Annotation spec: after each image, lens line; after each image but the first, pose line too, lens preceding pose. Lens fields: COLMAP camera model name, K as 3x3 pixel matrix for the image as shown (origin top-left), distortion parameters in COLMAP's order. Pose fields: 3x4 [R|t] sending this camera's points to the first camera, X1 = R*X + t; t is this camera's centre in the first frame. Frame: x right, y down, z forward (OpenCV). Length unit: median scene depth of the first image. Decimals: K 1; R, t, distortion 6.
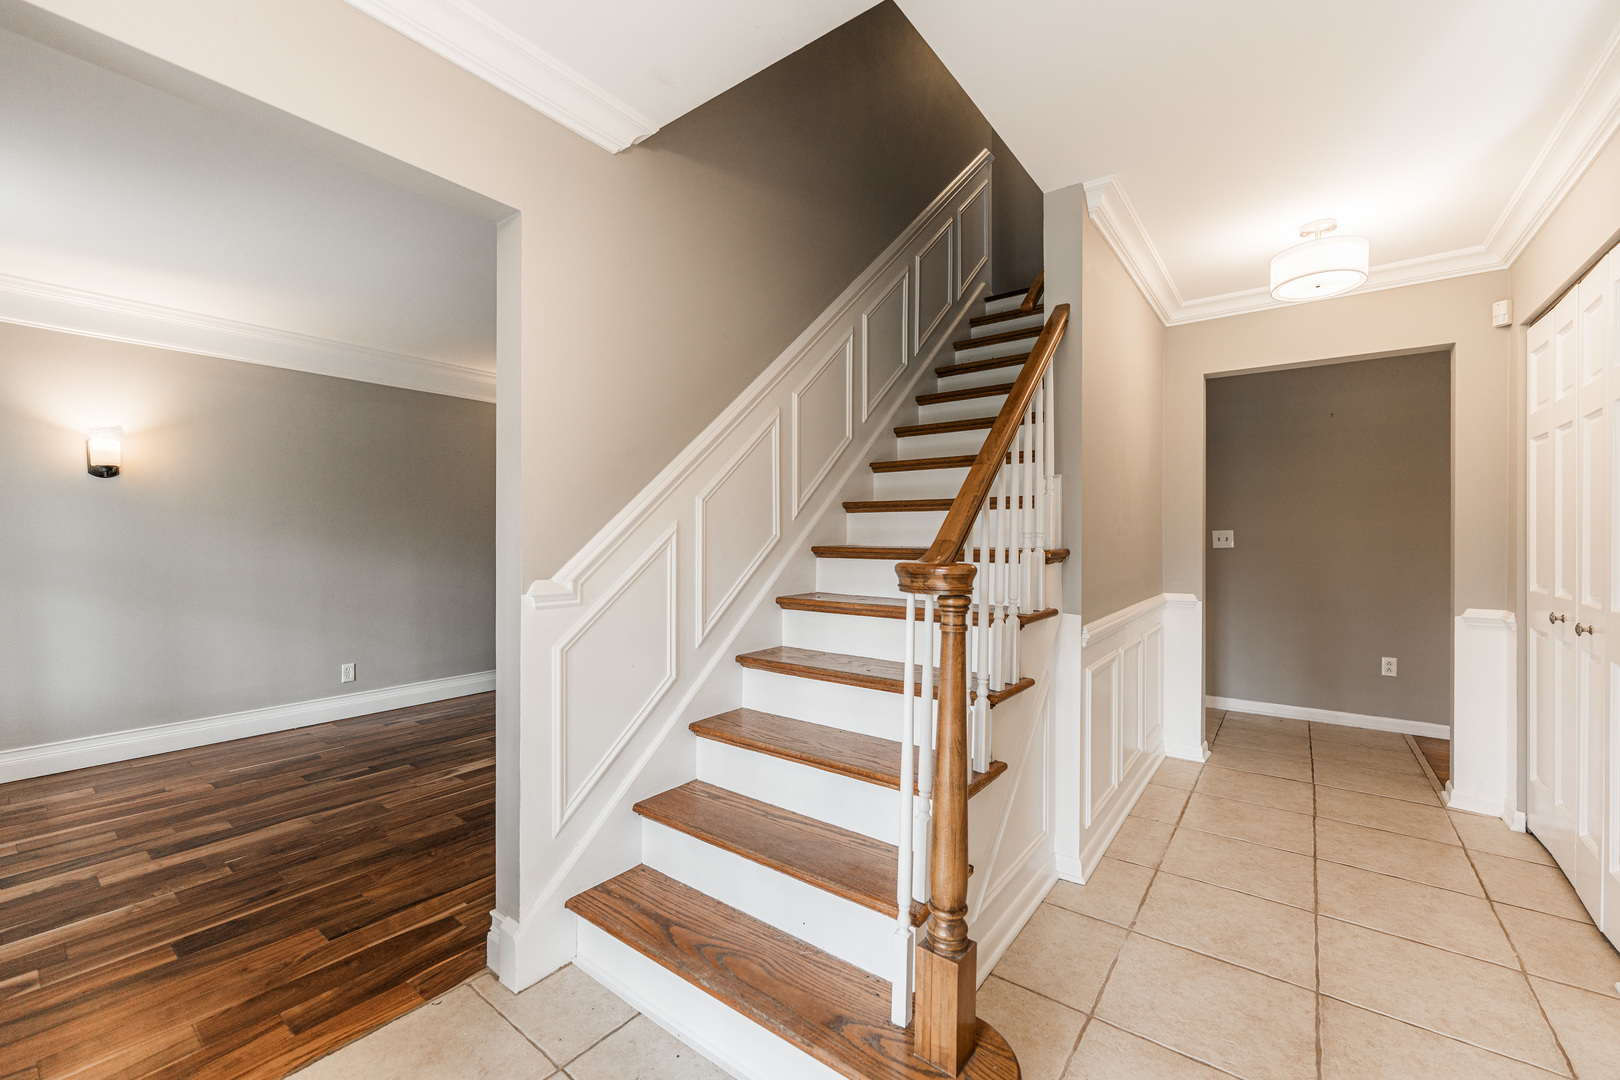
lens RADIAL K [[649.3, 0, 805.8], [0, 649.3, 537.6], [0, 0, 1]] dist [-0.001396, -0.000045]
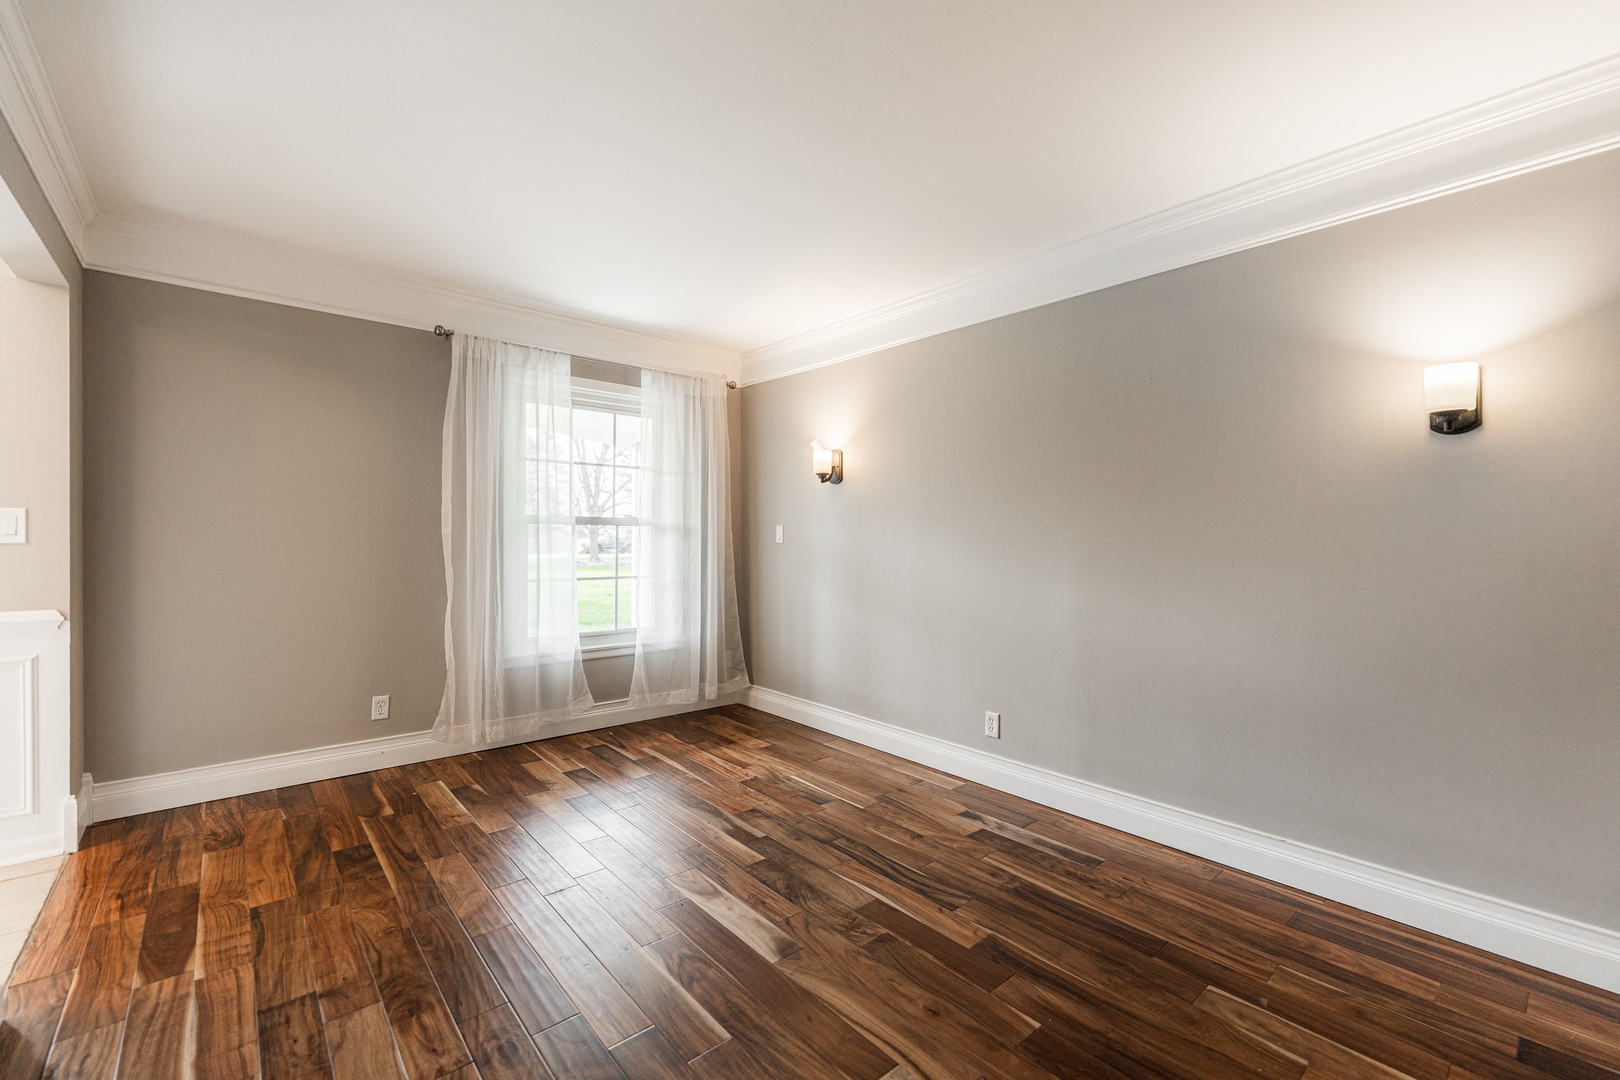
lens RADIAL K [[679.9, 0, 810.0], [0, 679.9, 540.0], [0, 0, 1]] dist [0.001283, 0.000259]
pose [[-0.206904, 0.002992, -0.978357, 0.094271], [-0.009491, 0.999942, 0.005065, 0.002380], [0.978315, 0.010334, -0.206863, 1.201352]]
